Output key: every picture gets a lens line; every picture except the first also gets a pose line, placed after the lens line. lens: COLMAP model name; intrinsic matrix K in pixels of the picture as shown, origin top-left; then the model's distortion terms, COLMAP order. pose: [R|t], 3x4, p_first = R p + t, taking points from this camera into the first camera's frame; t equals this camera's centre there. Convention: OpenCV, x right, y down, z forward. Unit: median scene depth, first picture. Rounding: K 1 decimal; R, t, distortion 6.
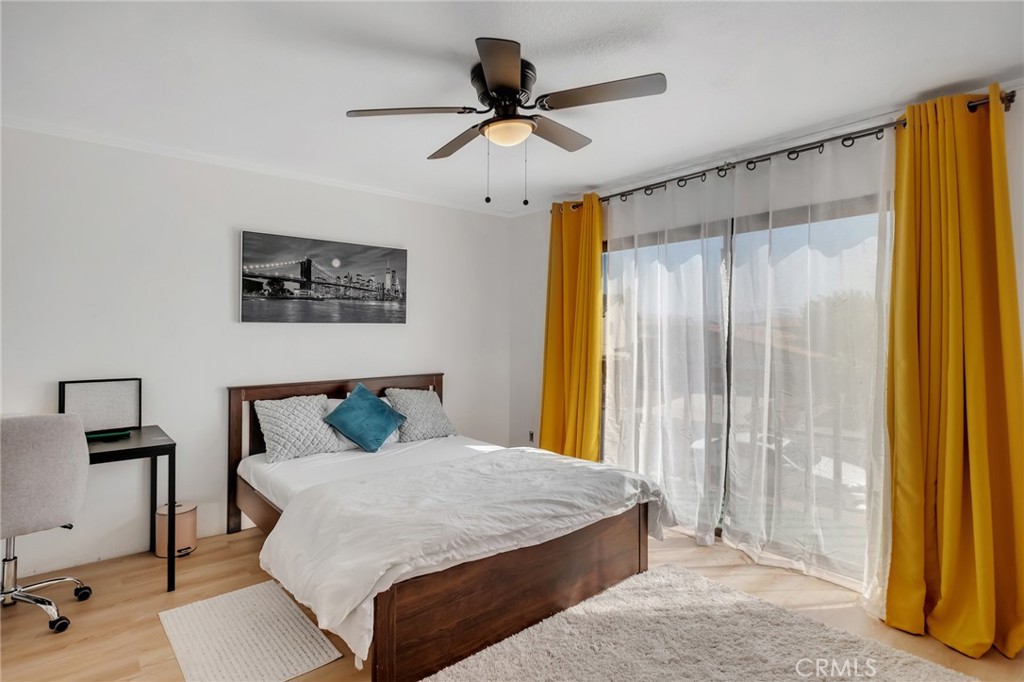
lens RADIAL K [[528.5, 0, 511.1], [0, 528.5, 330.2], [0, 0, 1]] dist [-0.000153, -0.000248]
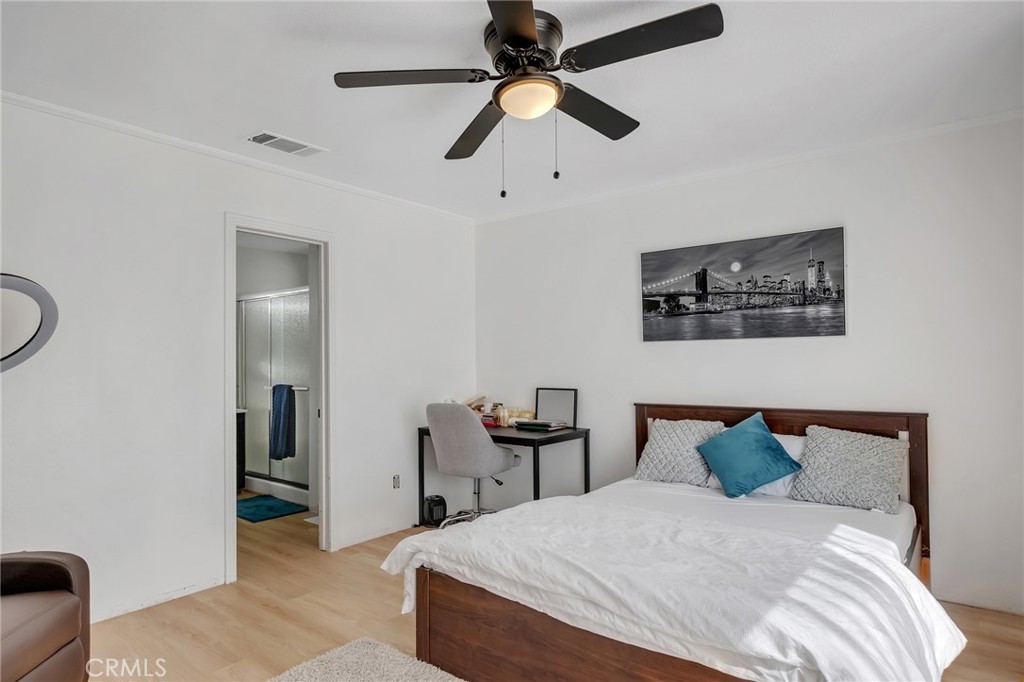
lens RADIAL K [[601.1, 0, 511.0], [0, 601.1, 366.0], [0, 0, 1]] dist [-0.002305, -0.000128]
pose [[0.179471, 0.006105, -0.983744, 0.559520], [0.011047, 0.999905, 0.008221, 0.018977], [0.983701, -0.012343, 0.179386, 0.492532]]
